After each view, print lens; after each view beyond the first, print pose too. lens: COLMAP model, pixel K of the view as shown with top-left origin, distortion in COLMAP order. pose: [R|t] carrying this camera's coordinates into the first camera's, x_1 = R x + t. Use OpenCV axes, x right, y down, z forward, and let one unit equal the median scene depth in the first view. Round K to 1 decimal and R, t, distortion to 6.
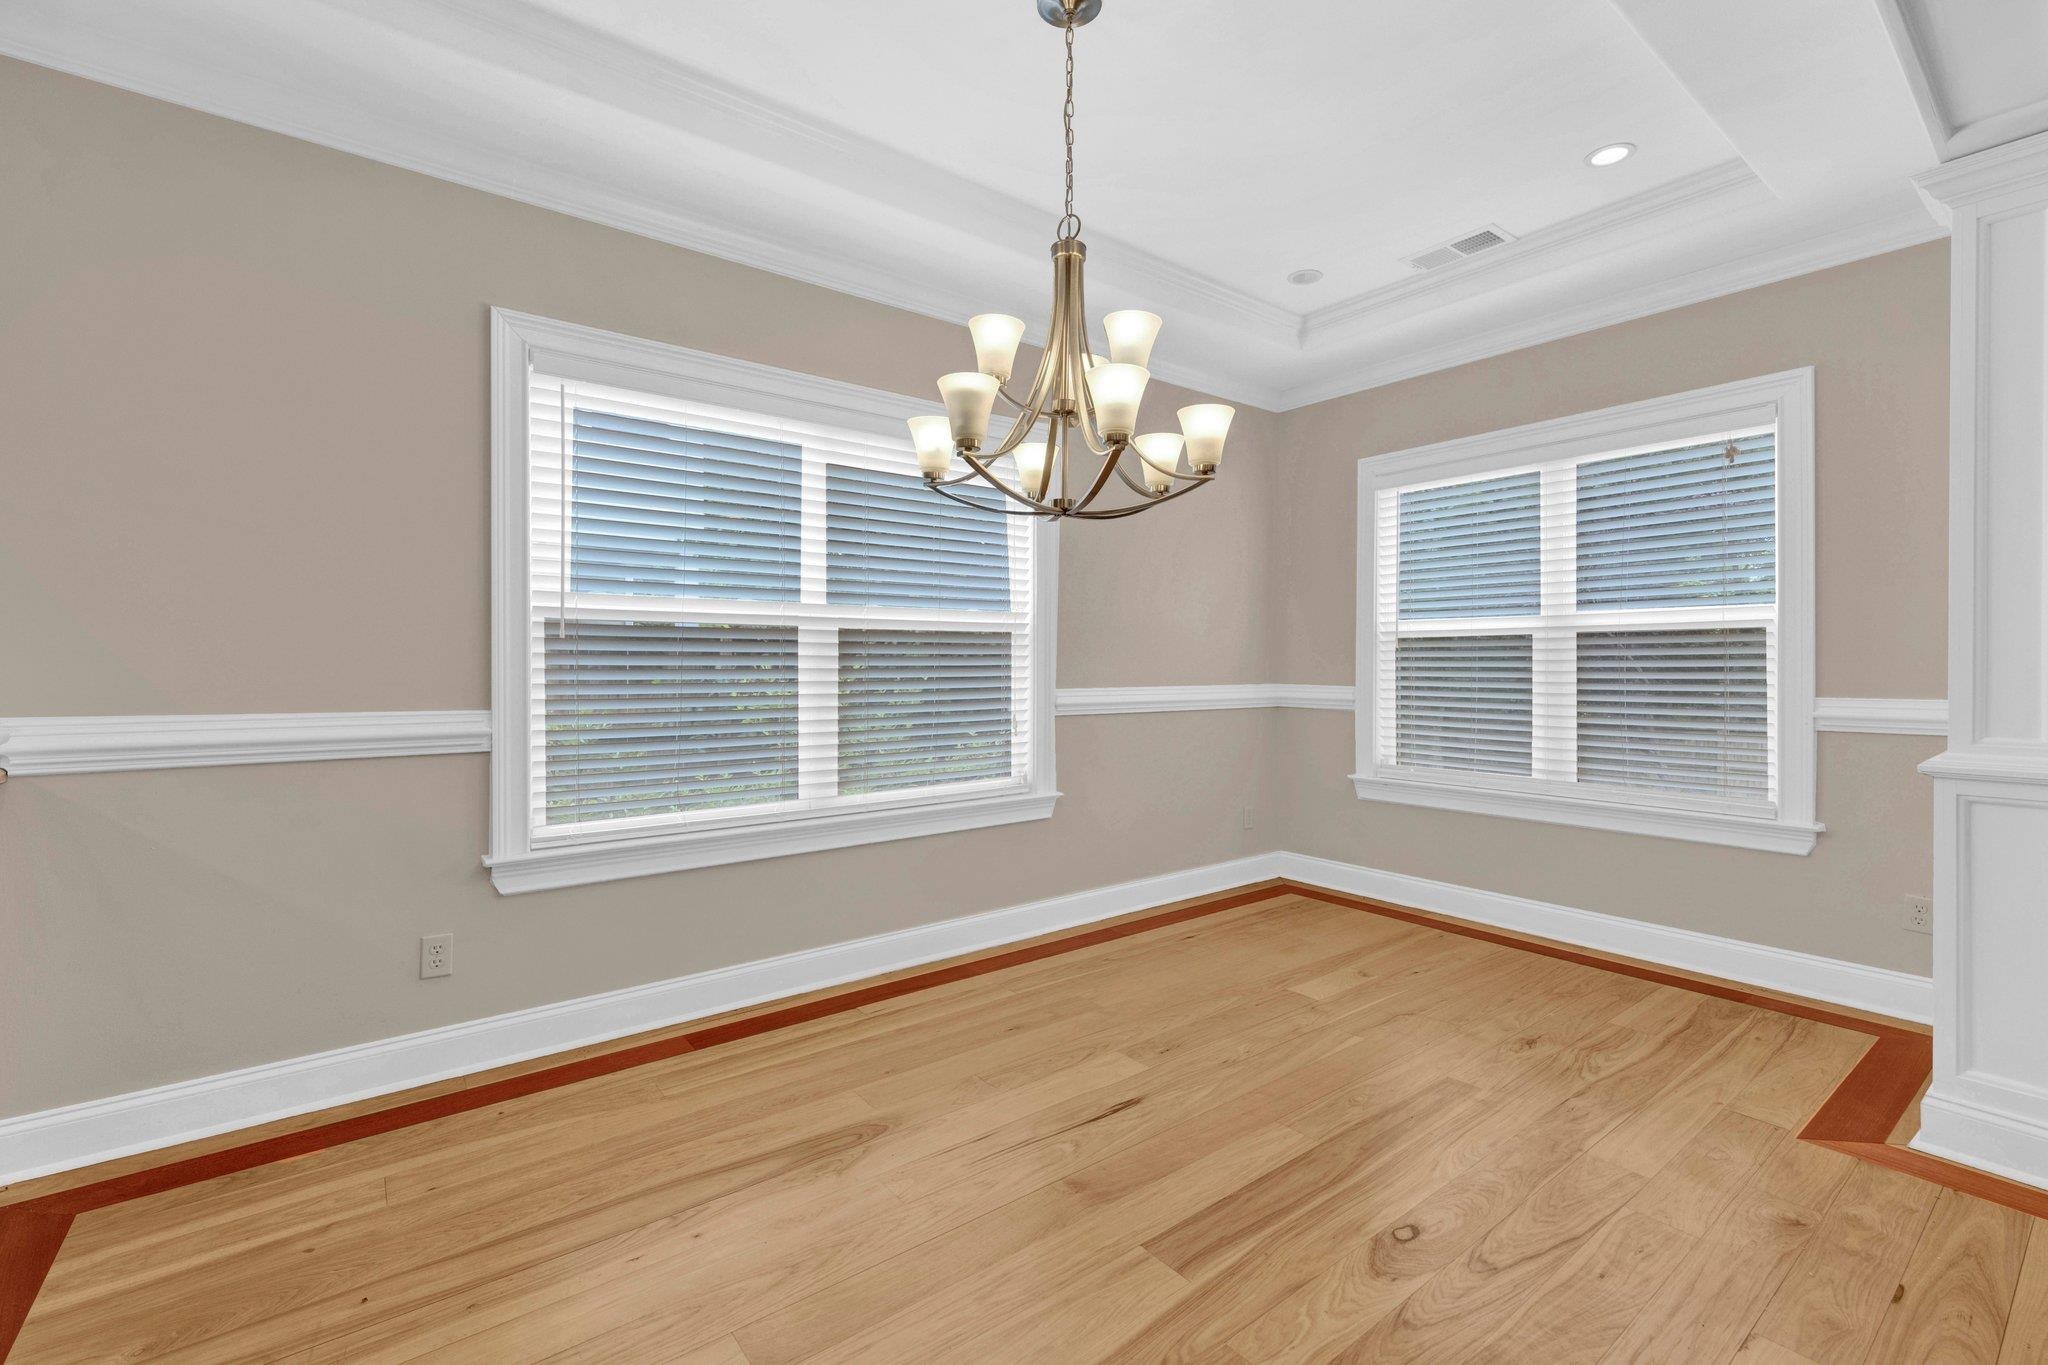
lens RADIAL K [[847.7, 0, 1036.3], [0, 847.7, 673.4], [0, 0, 1]] dist [0.042605, -0.020615]
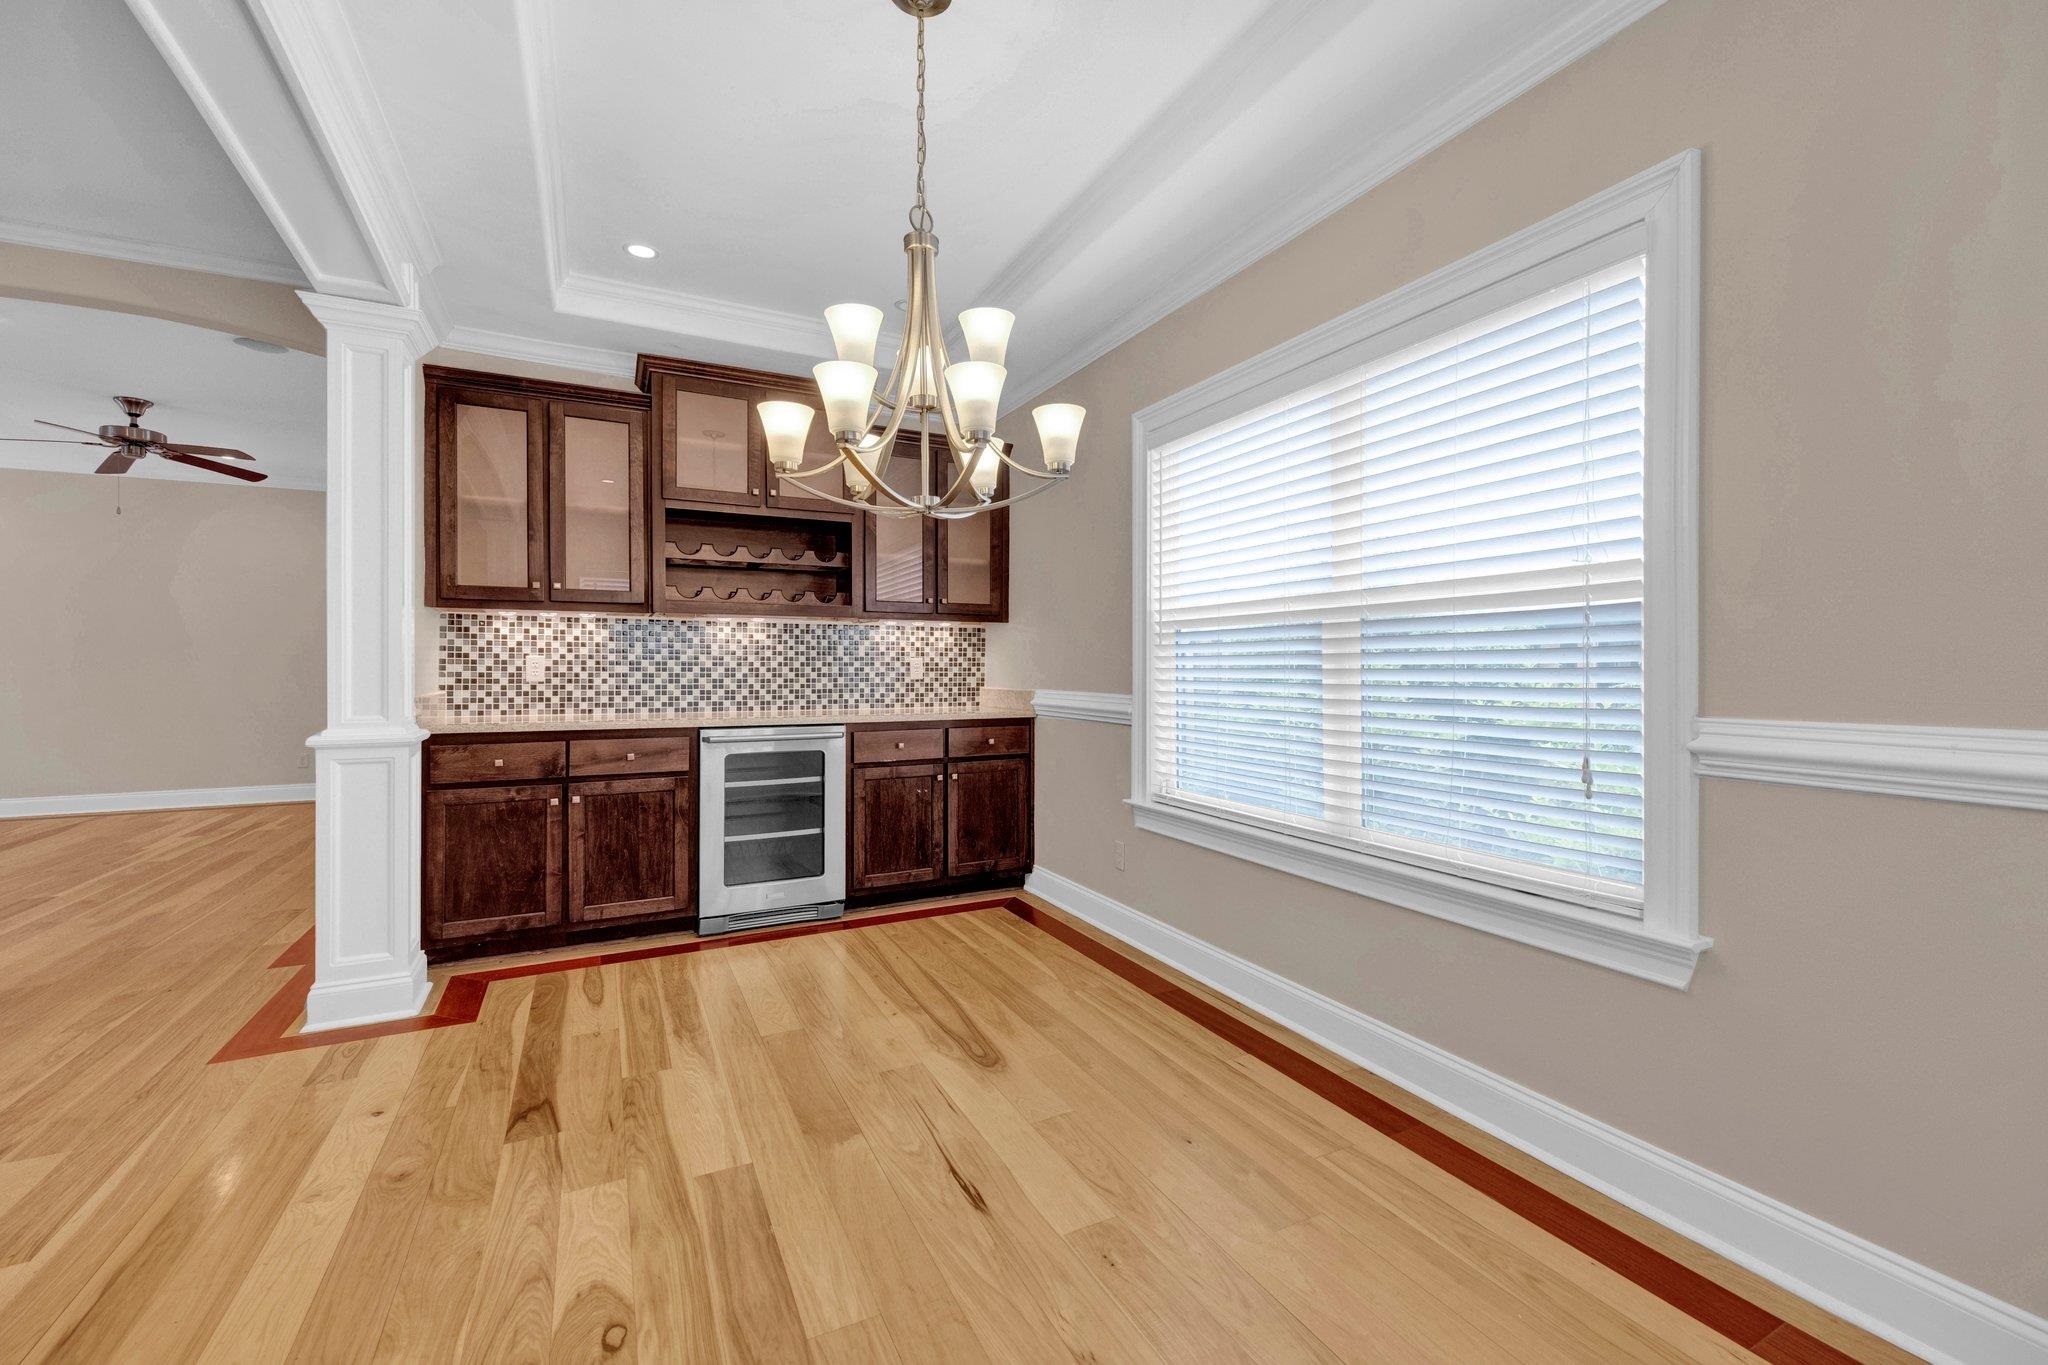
lens RADIAL K [[847.7, 0, 1036.3], [0, 847.7, 673.4], [0, 0, 1]] dist [0.042605, -0.020615]
pose [[-0.193971, -0.003230, -0.981002, 0.956977], [0.001349, 0.999993, -0.003559, -0.007822], [0.981006, -0.002014, -0.193966, 1.272546]]
